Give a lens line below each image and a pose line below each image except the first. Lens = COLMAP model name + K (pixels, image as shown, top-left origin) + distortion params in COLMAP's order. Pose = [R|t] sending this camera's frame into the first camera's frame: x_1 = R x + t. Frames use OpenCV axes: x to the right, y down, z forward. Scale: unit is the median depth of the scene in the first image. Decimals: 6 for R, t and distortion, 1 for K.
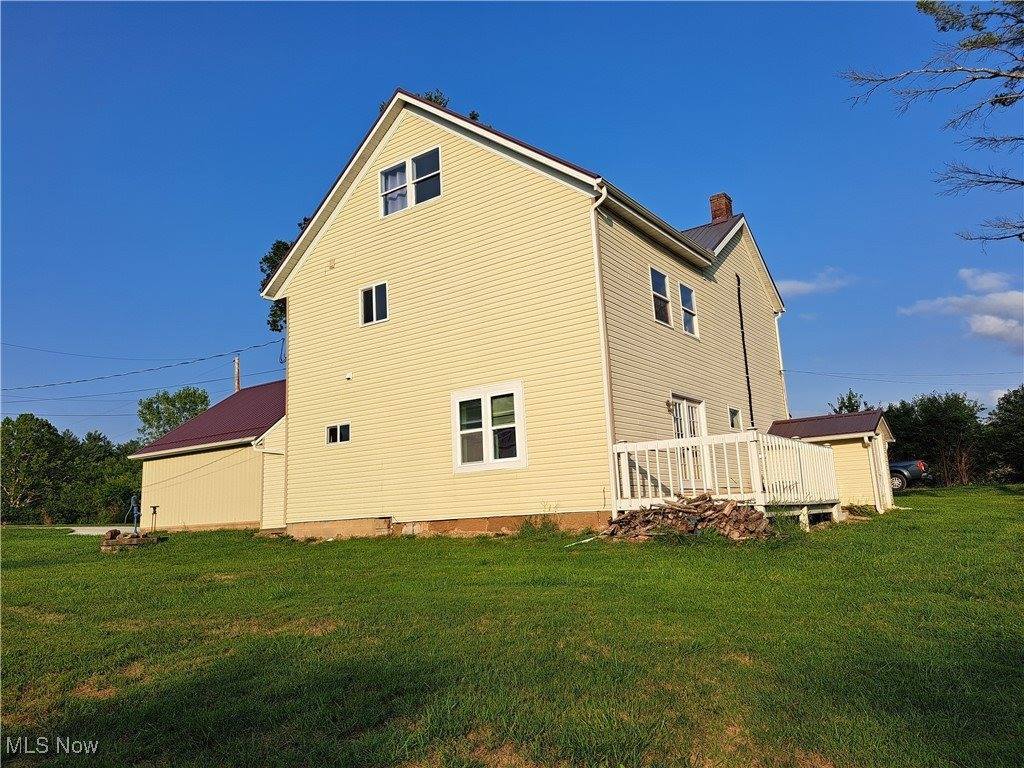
lens RADIAL K [[741.0, 0, 512.0], [0, 741.0, 384.0], [0, 0, 1]] dist [0.078638, -0.001422]
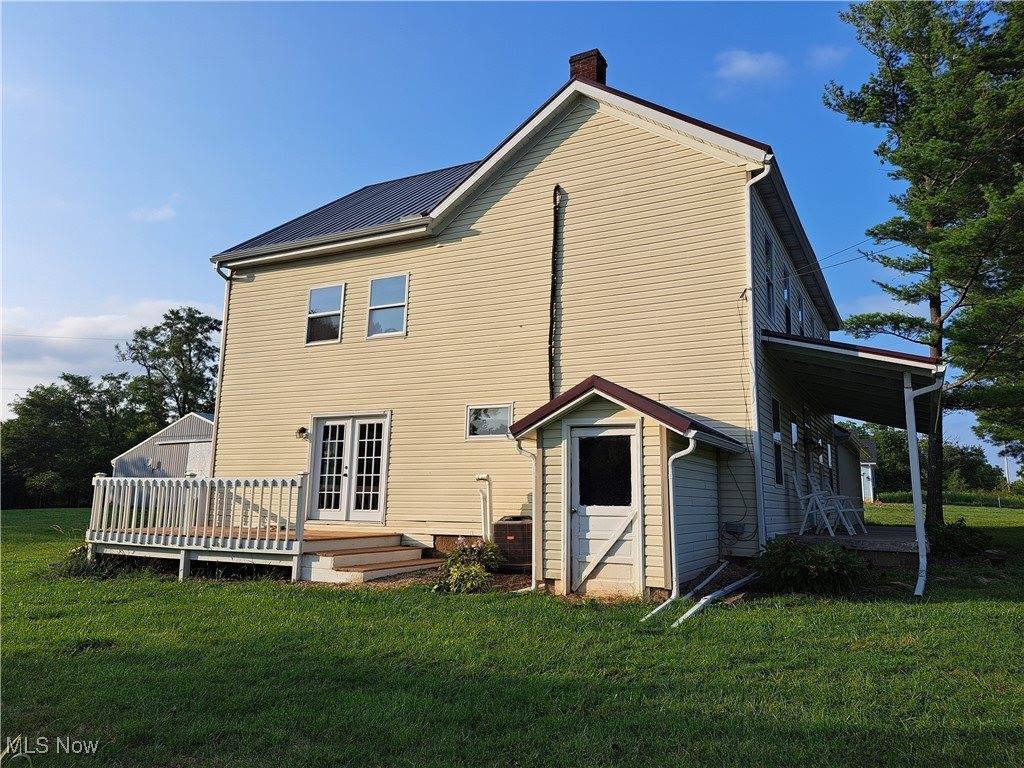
lens RADIAL K [[741.0, 0, 512.0], [0, 741.0, 384.0], [0, 0, 1]] dist [0.078638, -0.001422]
pose [[0.133658, -0.103919, -0.985564, 1.080433], [0.150928, 0.985021, -0.083394, 0.079313], [0.979467, -0.137603, 0.147341, 1.013776]]
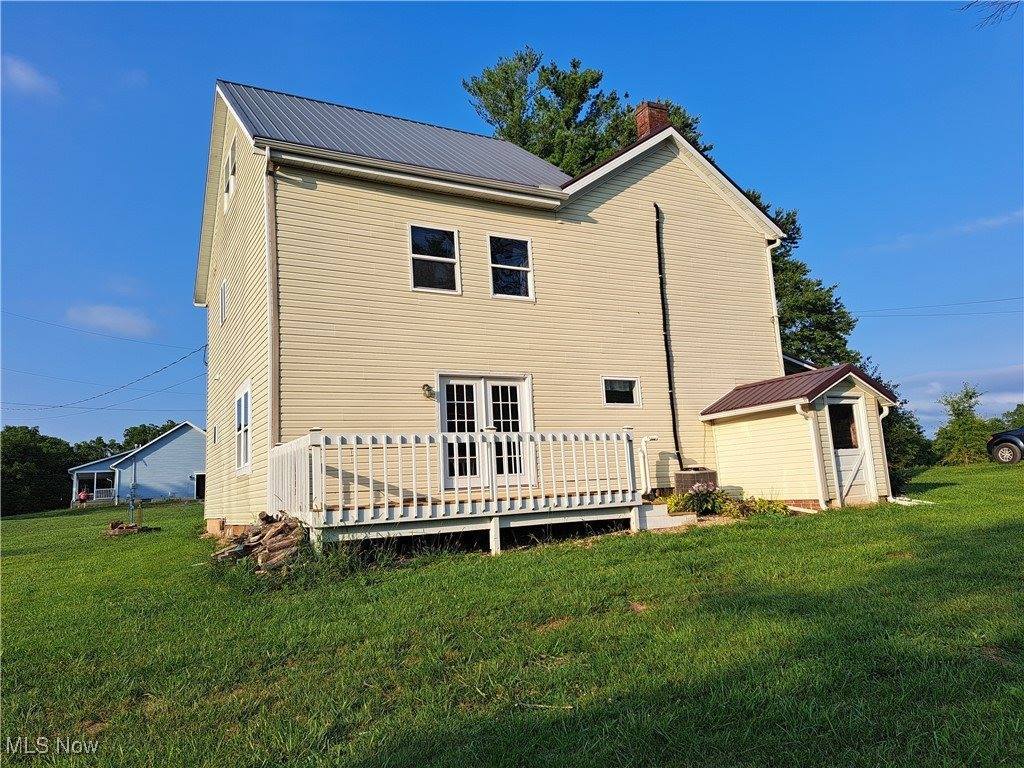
lens RADIAL K [[772.5, 0, 512.0], [0, 772.5, 384.0], [0, 0, 1]] dist [0.099287, 0.003671]
pose [[0.912184, -0.060254, -0.405328, 0.580327], [0.084036, 0.995614, 0.041119, -0.005845], [0.401072, -0.071571, 0.913246, 0.217794]]
